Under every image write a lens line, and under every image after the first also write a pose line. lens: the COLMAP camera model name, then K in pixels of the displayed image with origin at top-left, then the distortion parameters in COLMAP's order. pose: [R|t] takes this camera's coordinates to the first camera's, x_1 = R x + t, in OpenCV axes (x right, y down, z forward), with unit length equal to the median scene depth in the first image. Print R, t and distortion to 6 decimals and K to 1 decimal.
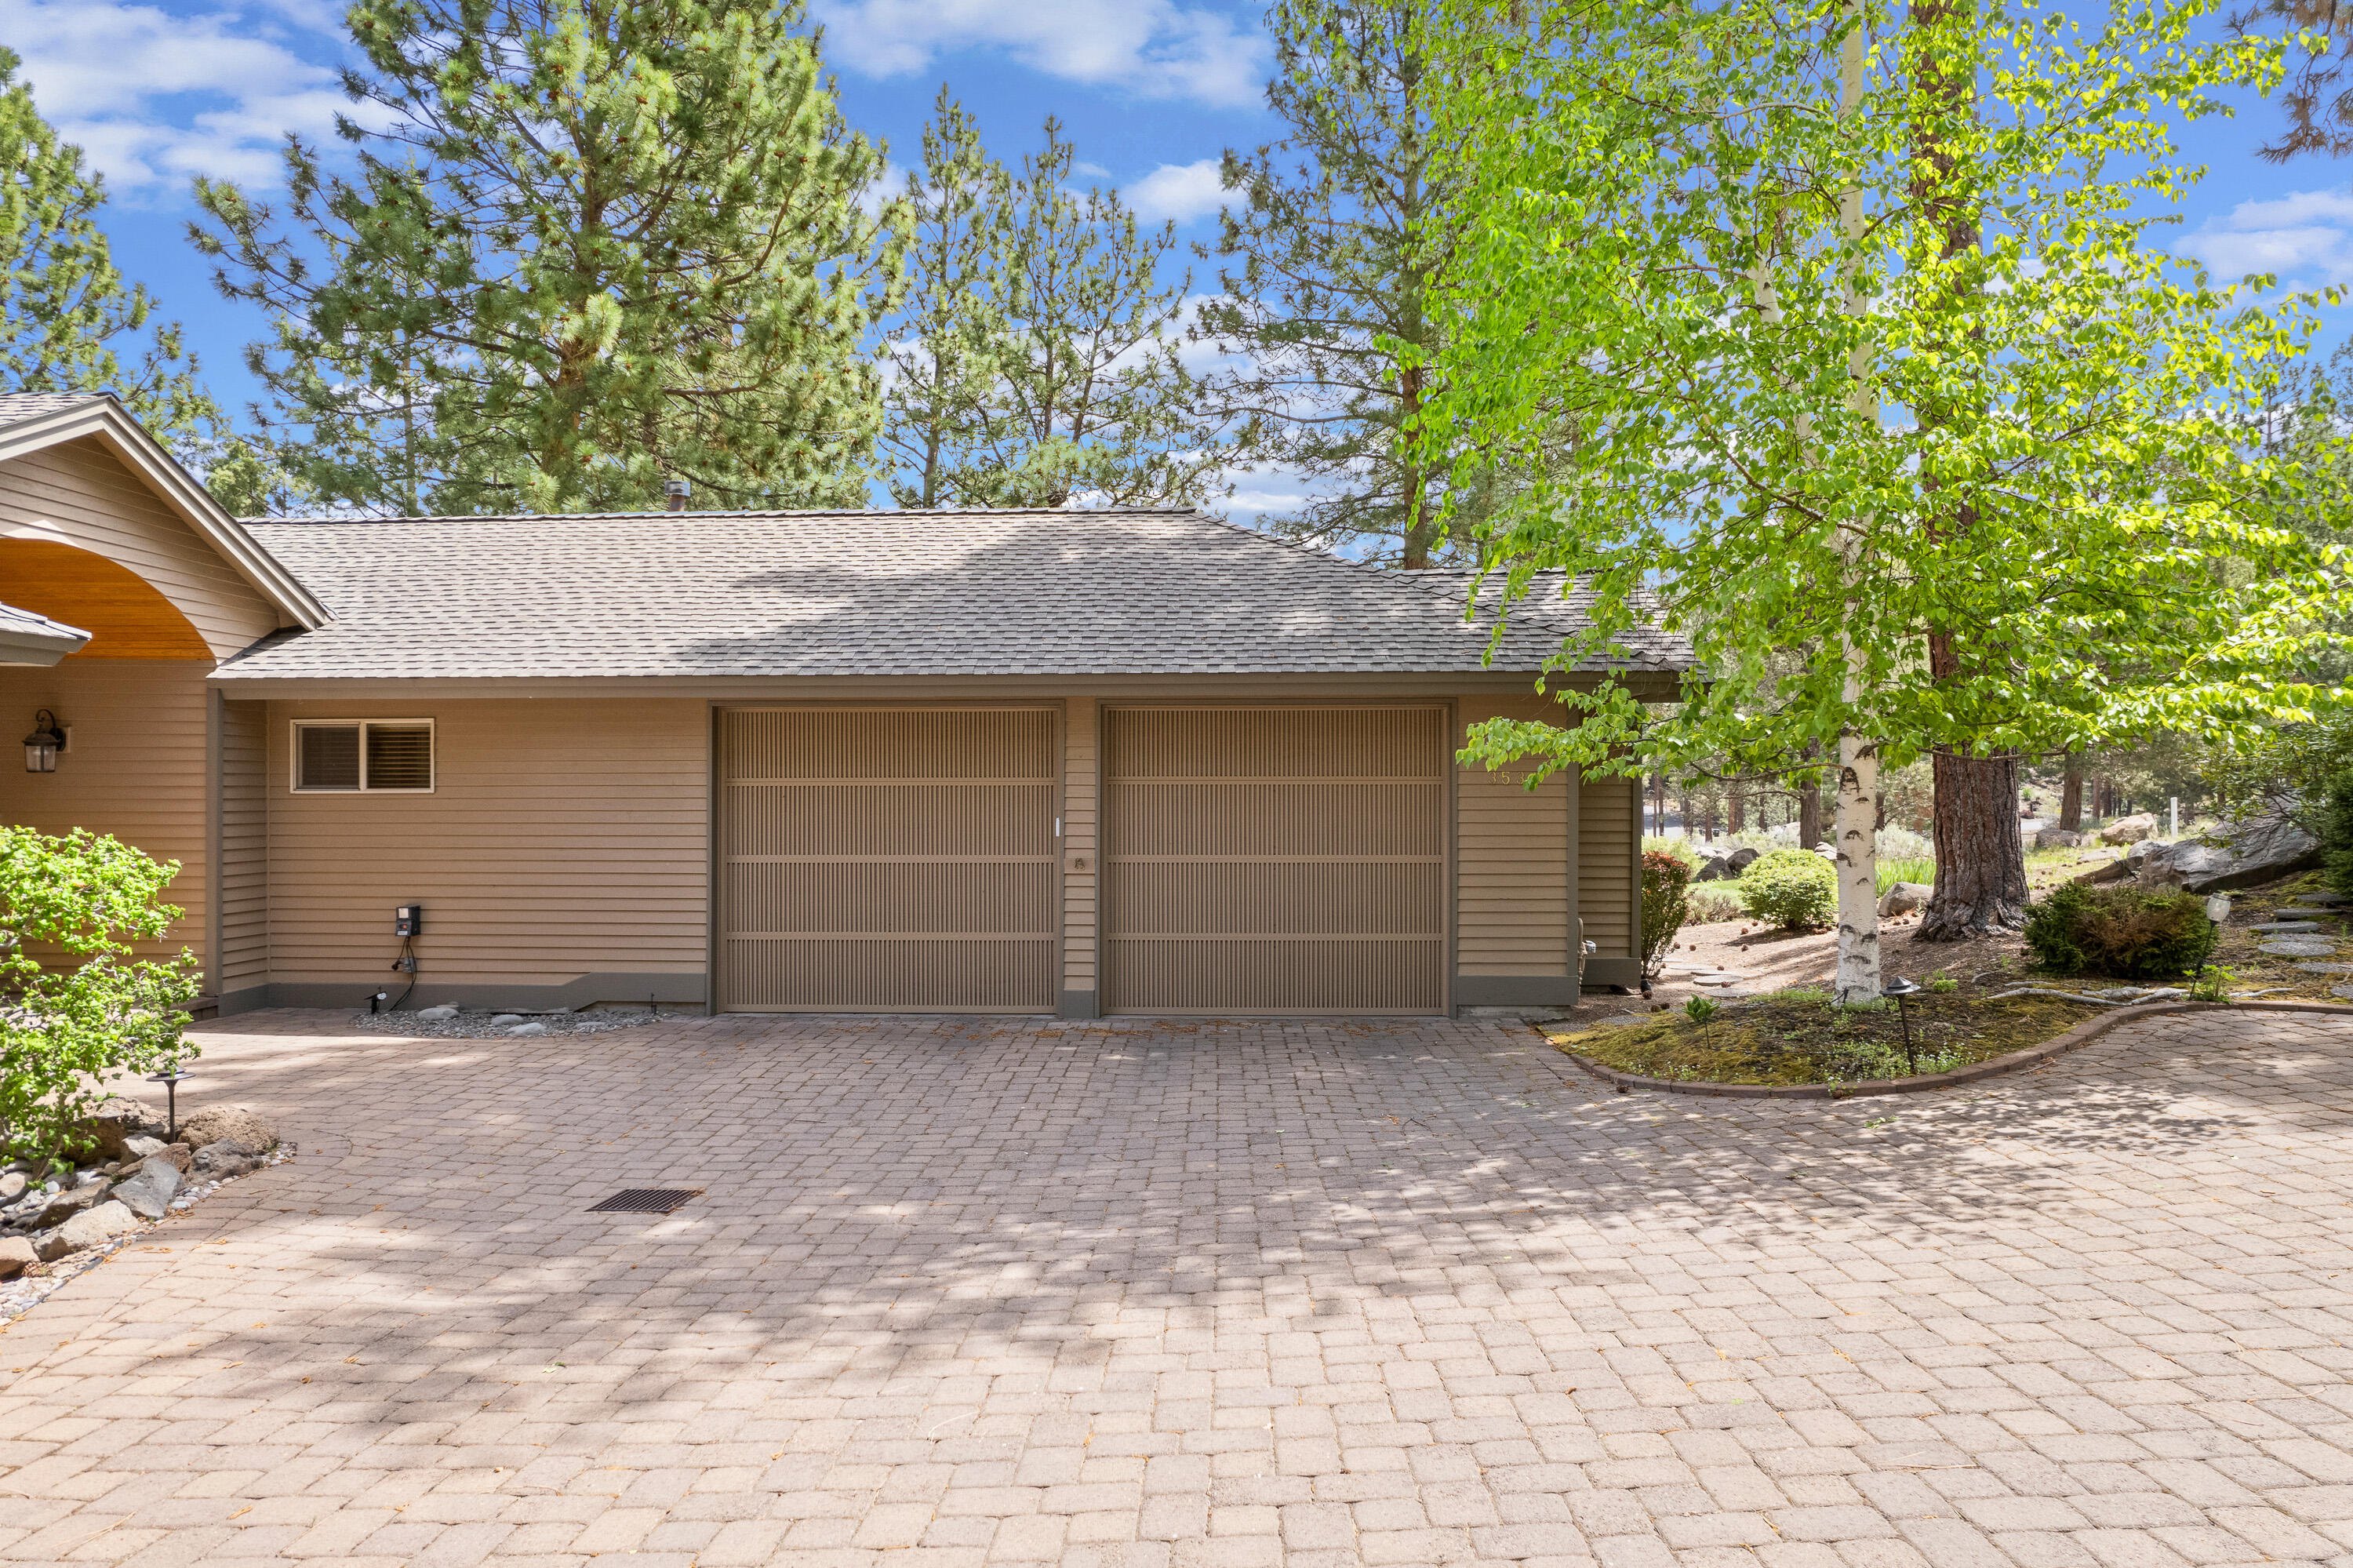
lens RADIAL K [[1513.0, 0, 1183.5], [0, 1513.0, 771.5], [0, 0, 1]] dist [-0.070473, 0.064927]
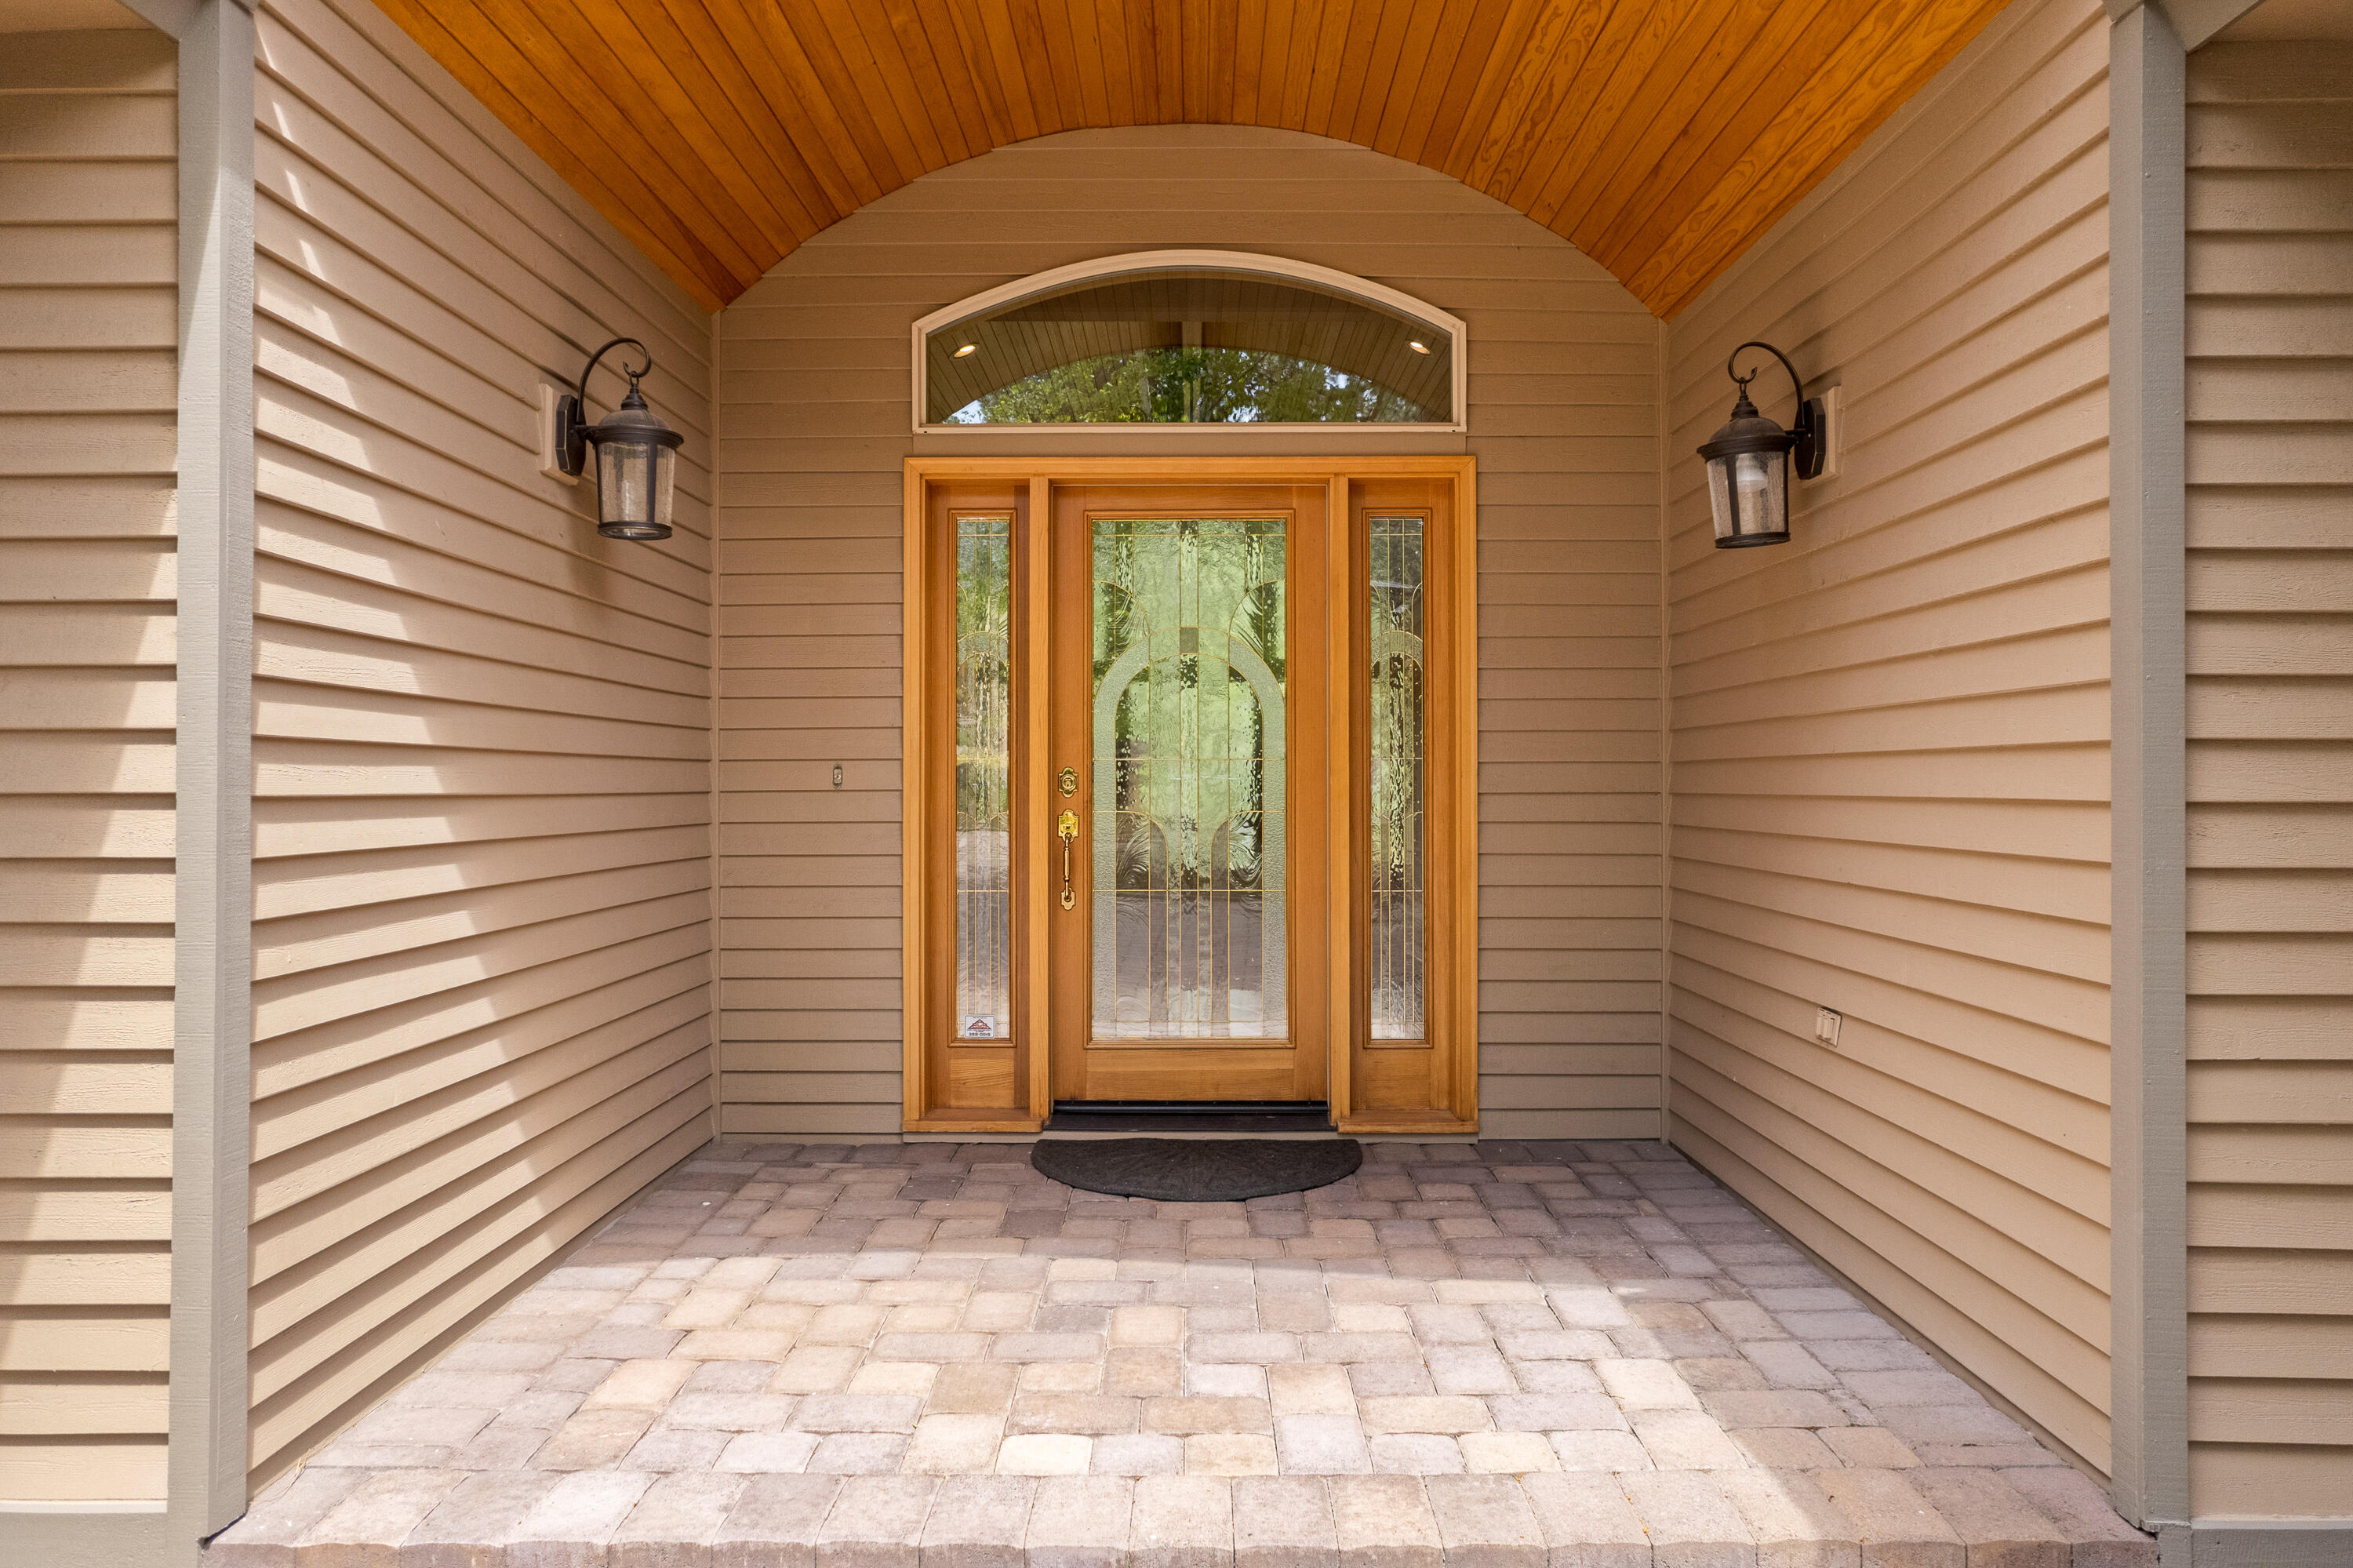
lens RADIAL K [[1513.0, 0, 1183.5], [0, 1513.0, 771.5], [0, 0, 1]] dist [-0.070473, 0.064927]
pose [[0.008312, -0.007017, -0.999941, -0.431692], [0.009220, 0.999933, -0.006941, 0.047041], [0.999923, -0.009162, 0.008376, 0.831129]]
